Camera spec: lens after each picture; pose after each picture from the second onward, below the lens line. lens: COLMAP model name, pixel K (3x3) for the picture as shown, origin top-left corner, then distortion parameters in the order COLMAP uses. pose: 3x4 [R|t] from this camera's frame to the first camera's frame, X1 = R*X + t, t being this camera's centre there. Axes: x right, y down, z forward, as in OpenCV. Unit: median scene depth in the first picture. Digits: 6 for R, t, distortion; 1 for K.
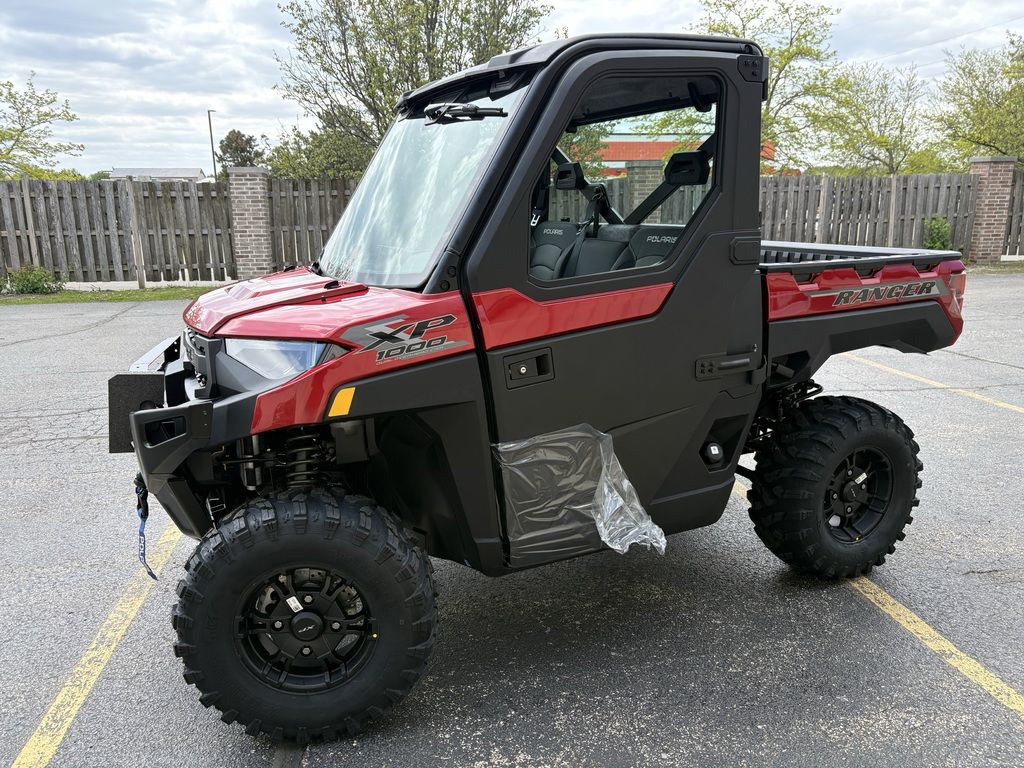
lens RADIAL K [[803.2, 0, 516.4], [0, 803.2, 383.9], [0, 0, 1]] dist [0.009394, 0.017341]
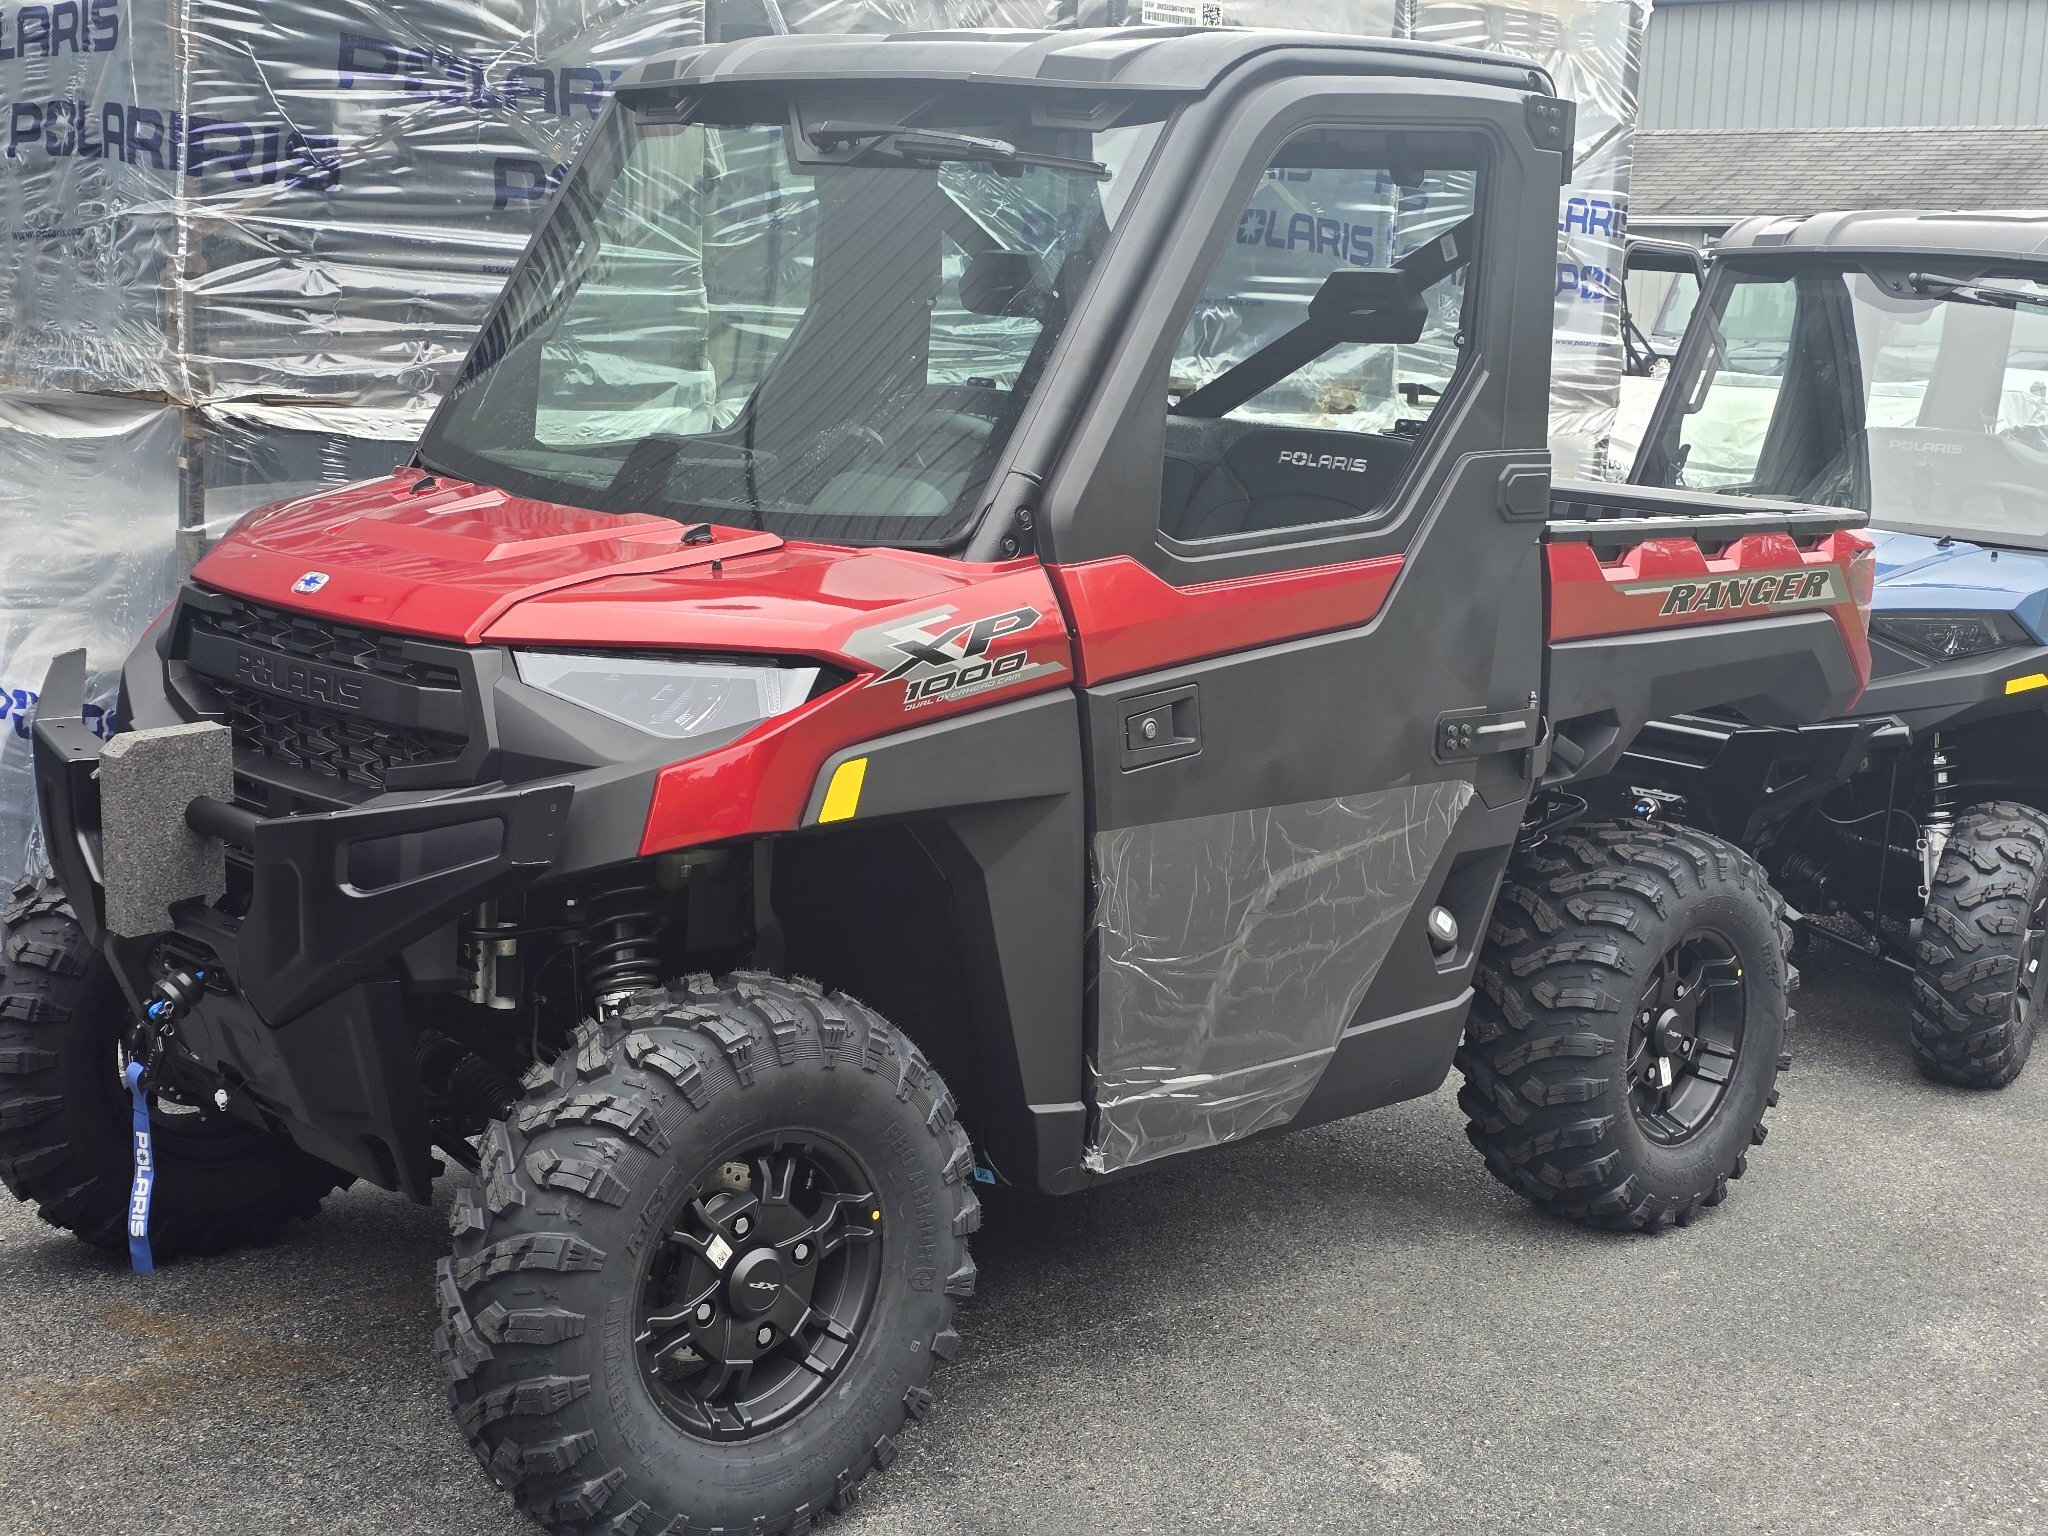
lens RADIAL K [[2976.9, 0, 1023.0], [0, 2976.9, 761.3], [0, 0, 1]] dist [0.066954, 0.000000]
pose [[0.943872, 0.010781, 0.330136, -0.620739], [0.006794, 0.998622, -0.052034, 0.088361], [-0.330242, 0.051356, 0.942498, -0.597995]]
